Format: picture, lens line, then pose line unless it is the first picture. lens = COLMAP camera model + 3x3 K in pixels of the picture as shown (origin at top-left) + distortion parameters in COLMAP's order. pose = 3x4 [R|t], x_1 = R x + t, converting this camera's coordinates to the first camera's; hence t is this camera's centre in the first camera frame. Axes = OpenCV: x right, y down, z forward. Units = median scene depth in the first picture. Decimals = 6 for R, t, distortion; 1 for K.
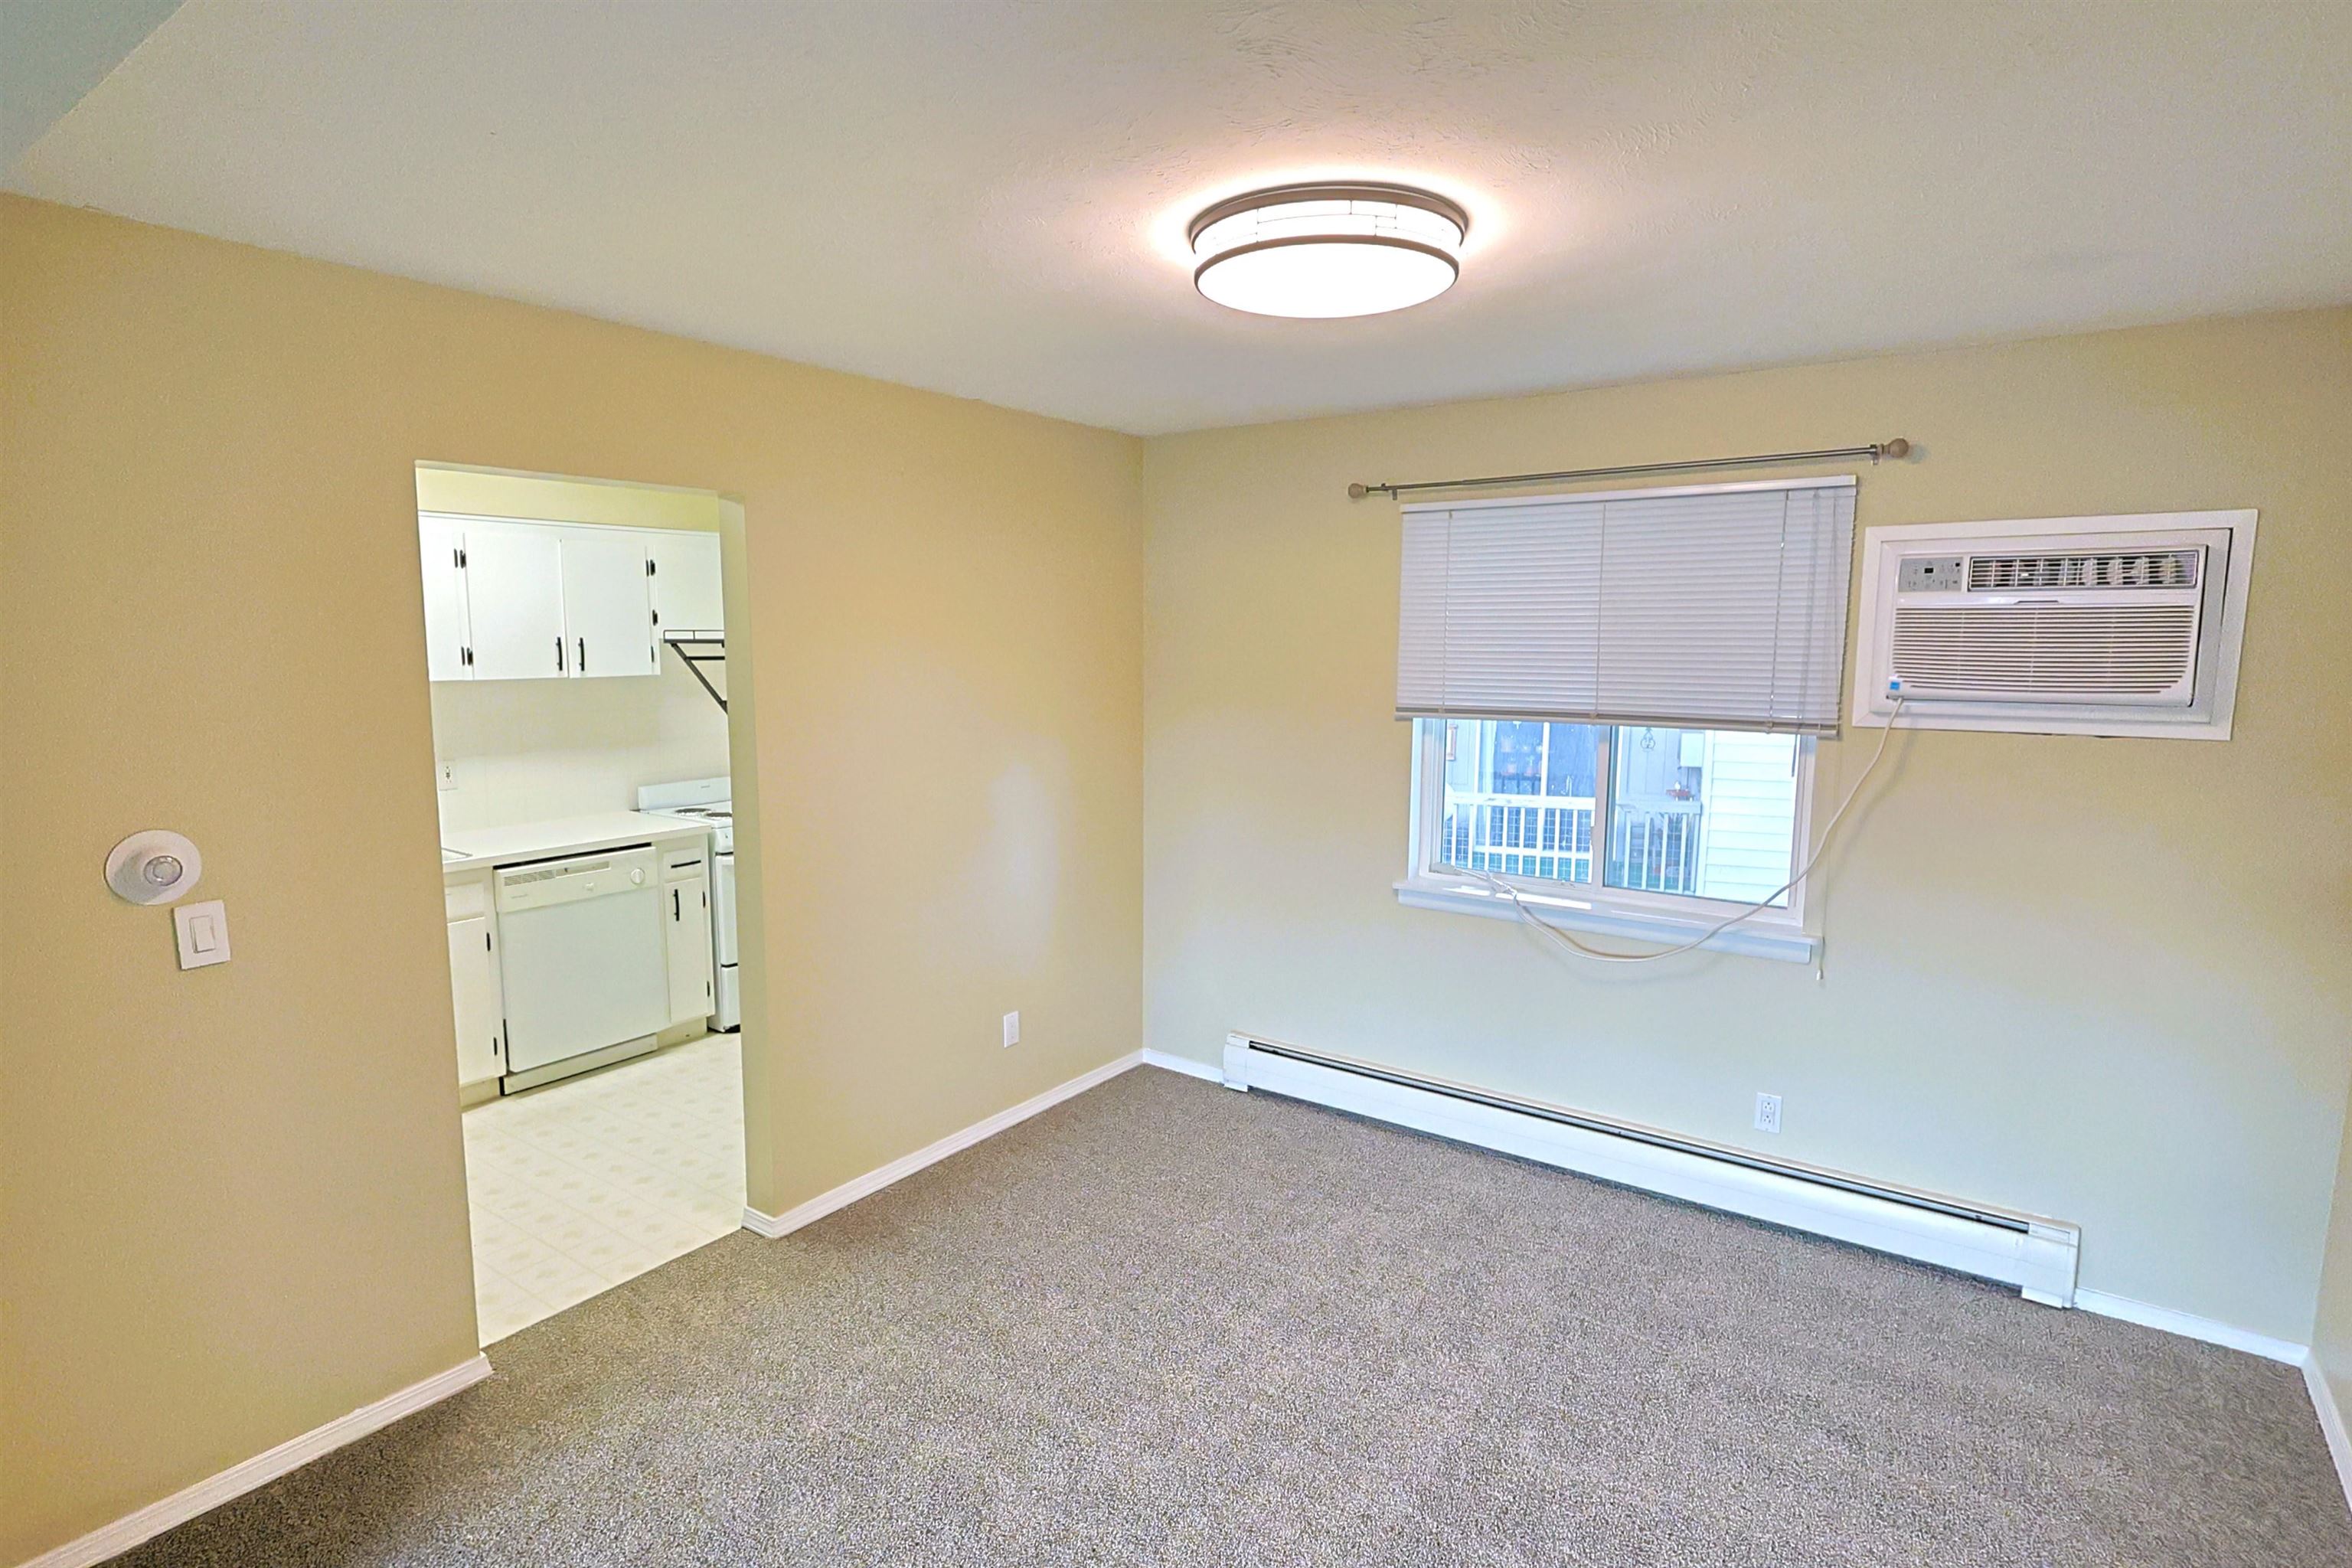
lens RADIAL K [[1205.9, 0, 1170.1], [0, 1205.9, 782.4], [0, 0, 1]] dist [-0.002400, 0.000398]
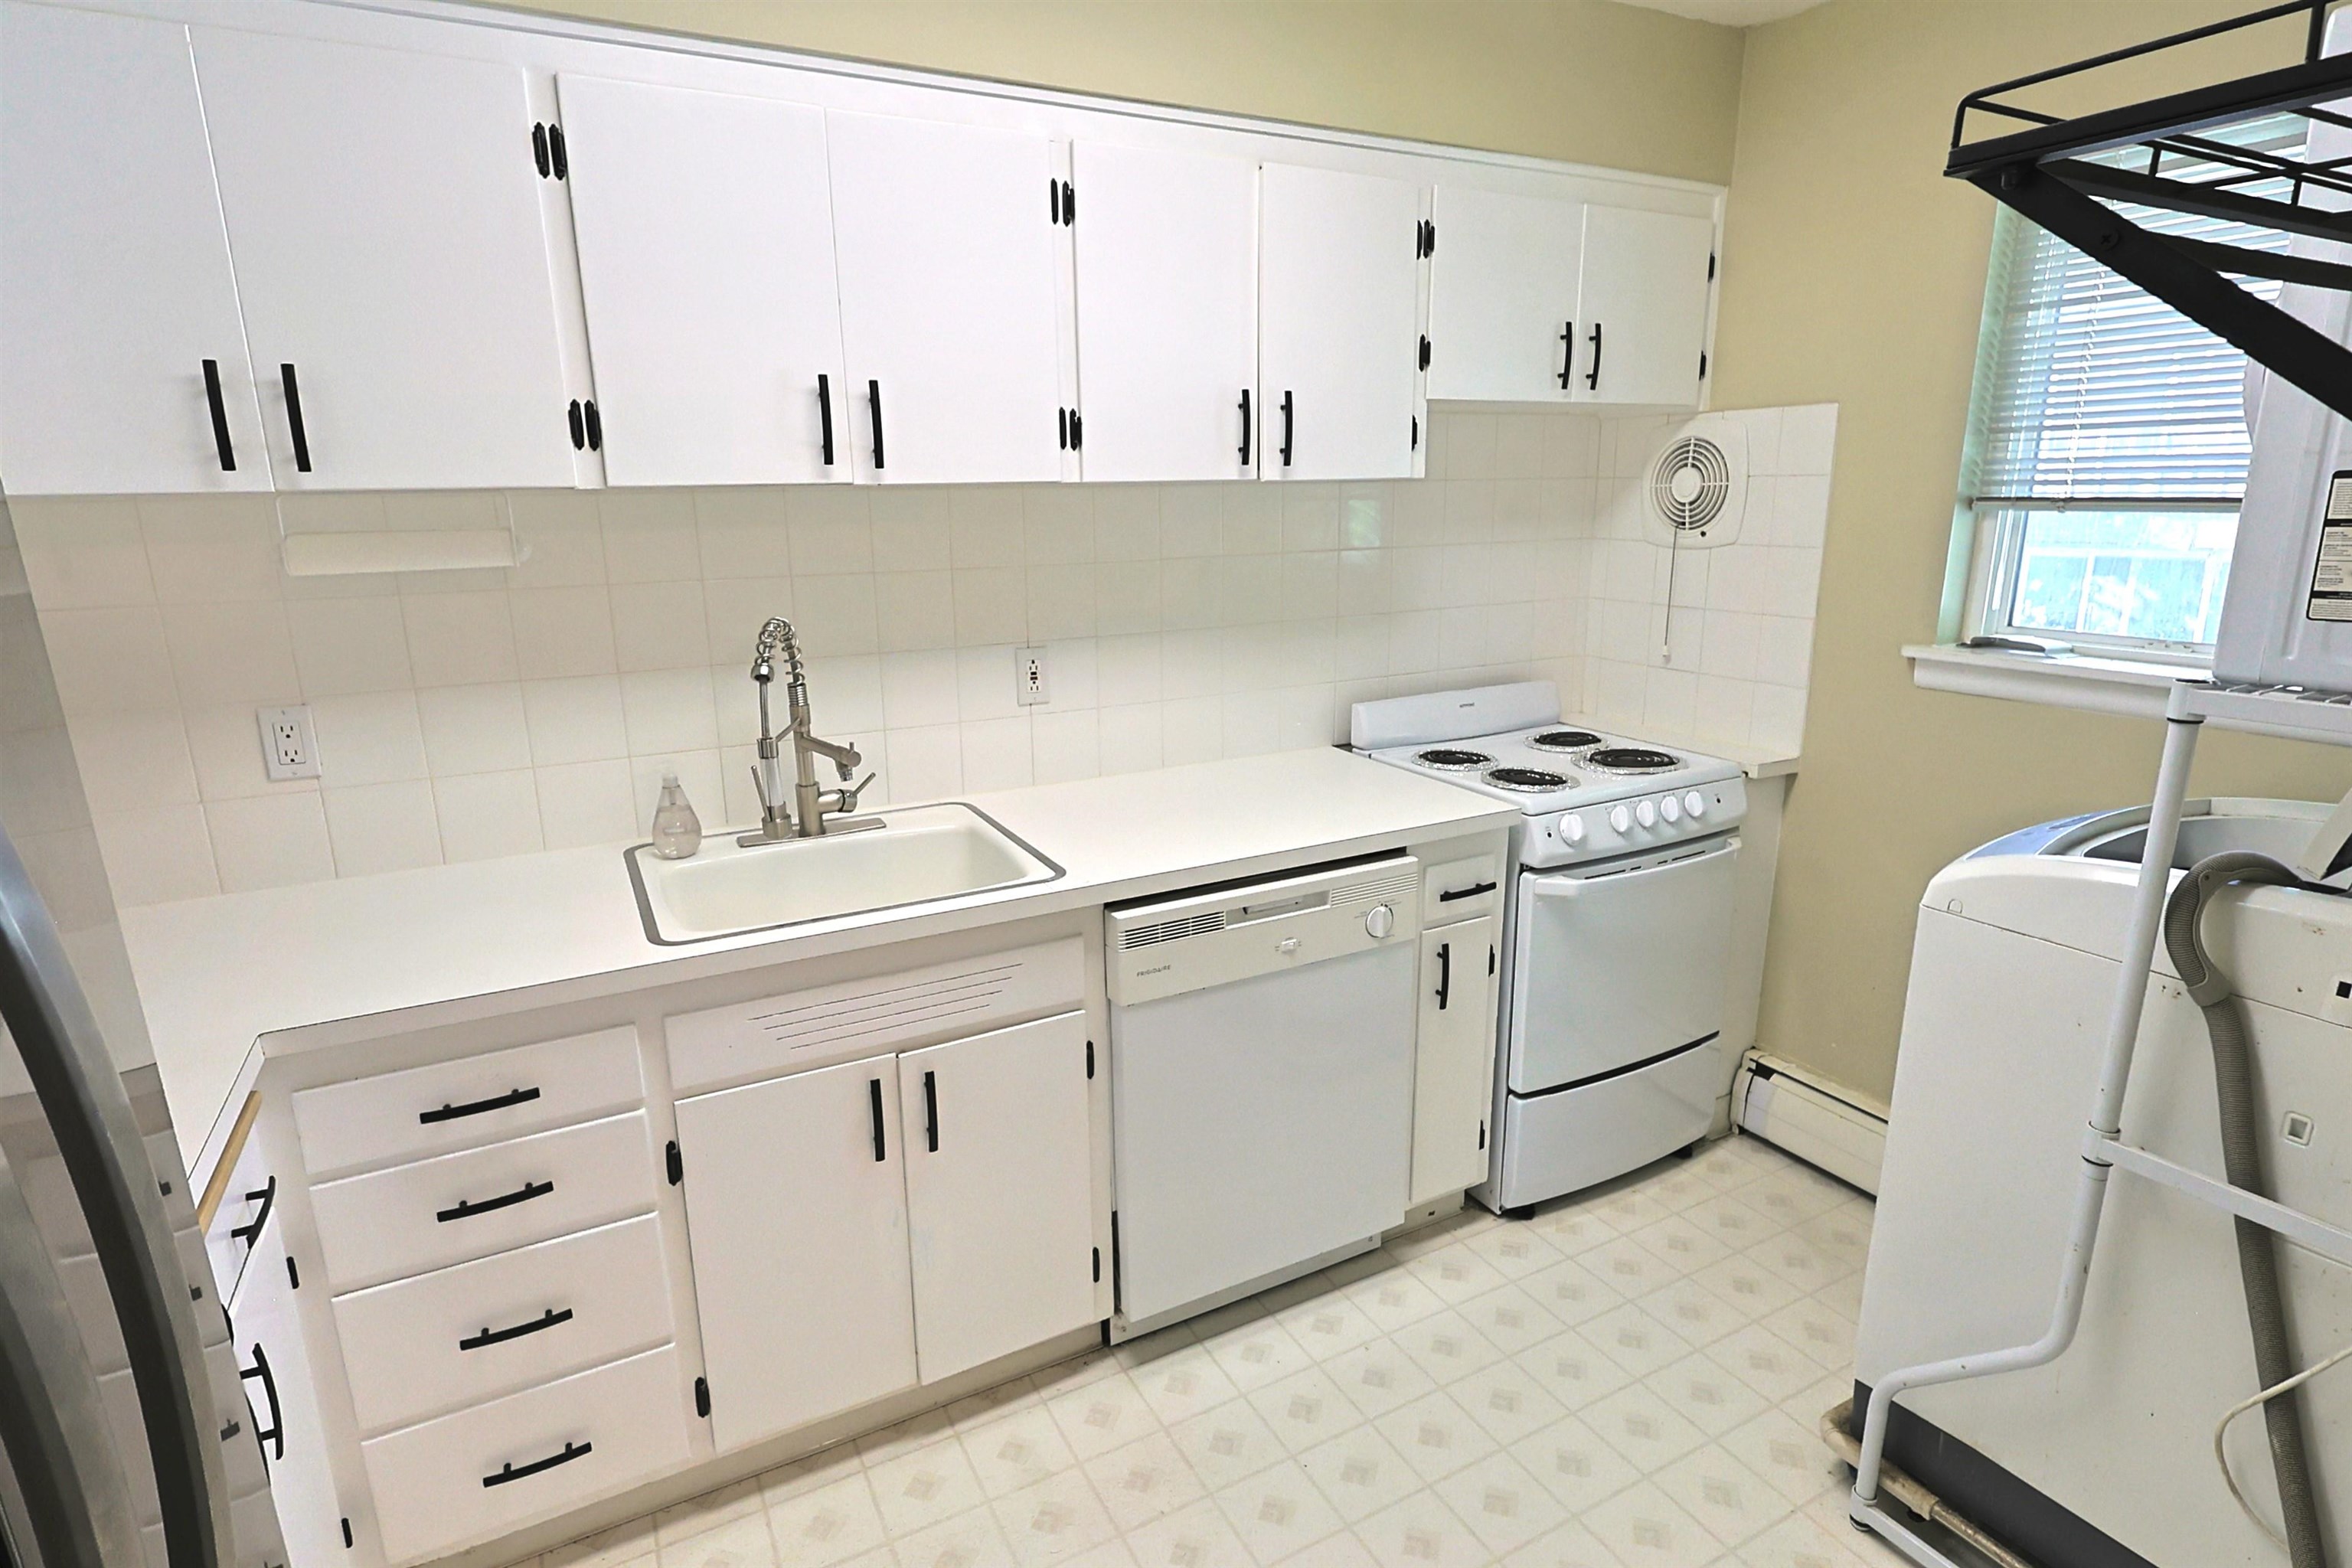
lens RADIAL K [[1205.9, 0, 1170.1], [0, 1205.9, 782.4], [0, 0, 1]] dist [-0.002400, 0.000398]
pose [[0.895942, 0.095459, -0.433793, -0.308173], [-0.040626, 0.990151, 0.133982, -0.031424], [0.442310, -0.102417, 0.890995, 0.542720]]
